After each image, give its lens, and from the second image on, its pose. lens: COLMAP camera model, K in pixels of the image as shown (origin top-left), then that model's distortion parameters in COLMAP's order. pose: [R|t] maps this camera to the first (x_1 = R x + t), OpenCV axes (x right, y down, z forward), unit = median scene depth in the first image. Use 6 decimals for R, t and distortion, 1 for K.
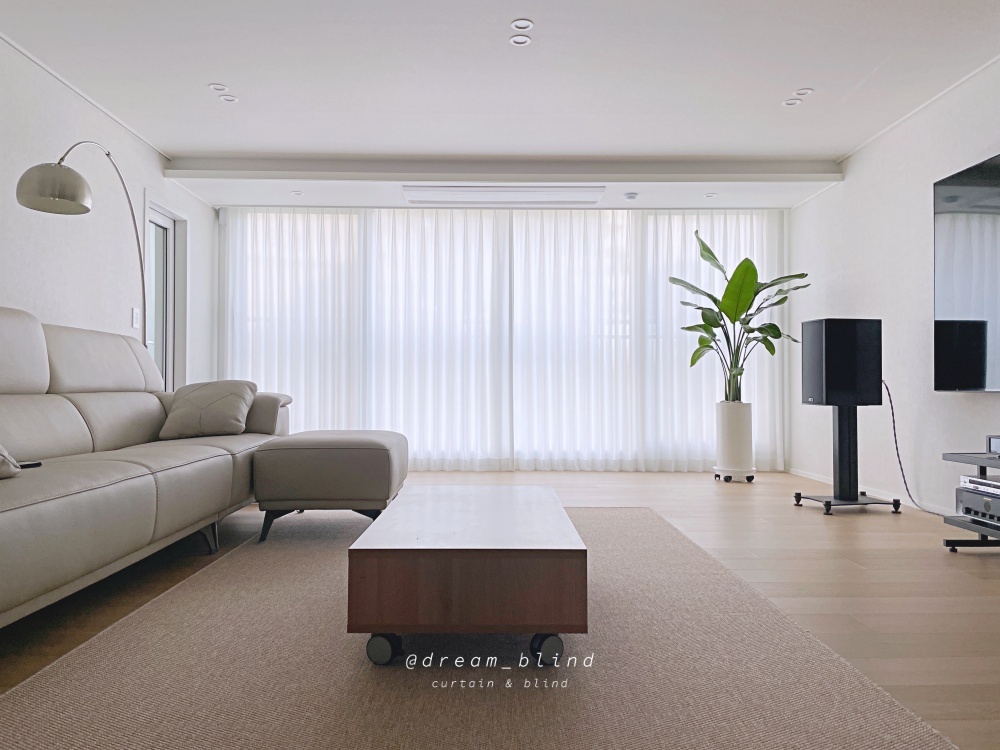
lens RADIAL K [[758.3, 0, 498.5], [0, 758.3, 378.2], [0, 0, 1]] dist [-0.011136, -0.003306]
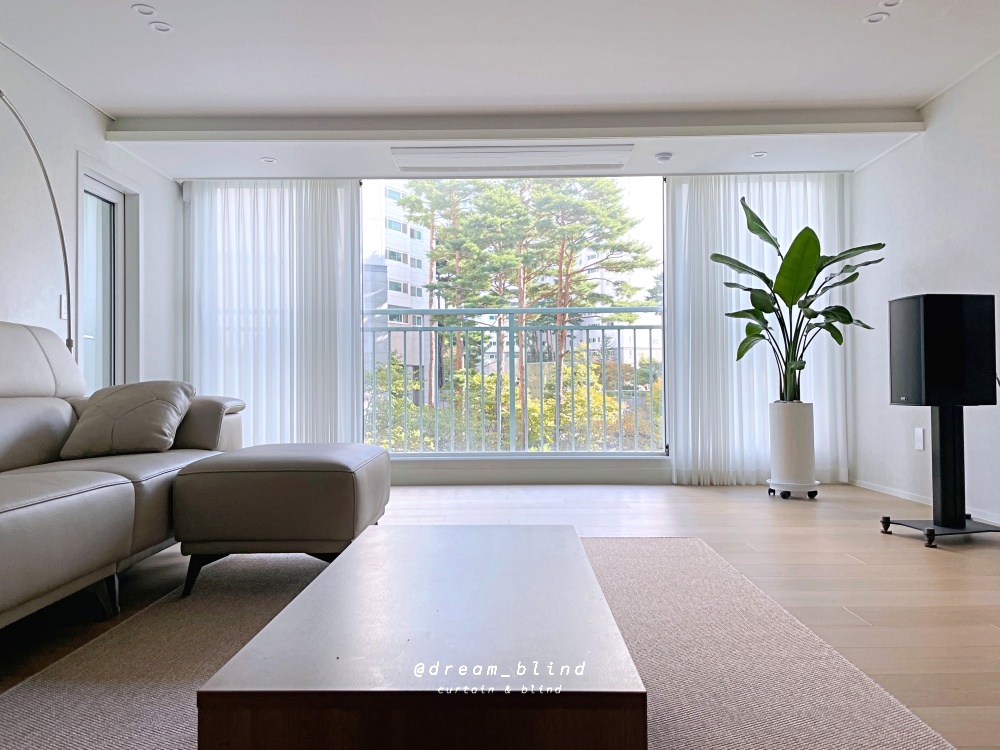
lens RADIAL K [[758.3, 0, 502.2], [0, 758.3, 375.2], [0, 0, 1]] dist [-0.011136, -0.003306]
pose [[0.999762, -0.010188, -0.019279, 0.010575], [0.010092, 0.999936, -0.005060, 0.003217], [0.019329, 0.004864, 0.999801, 0.171848]]
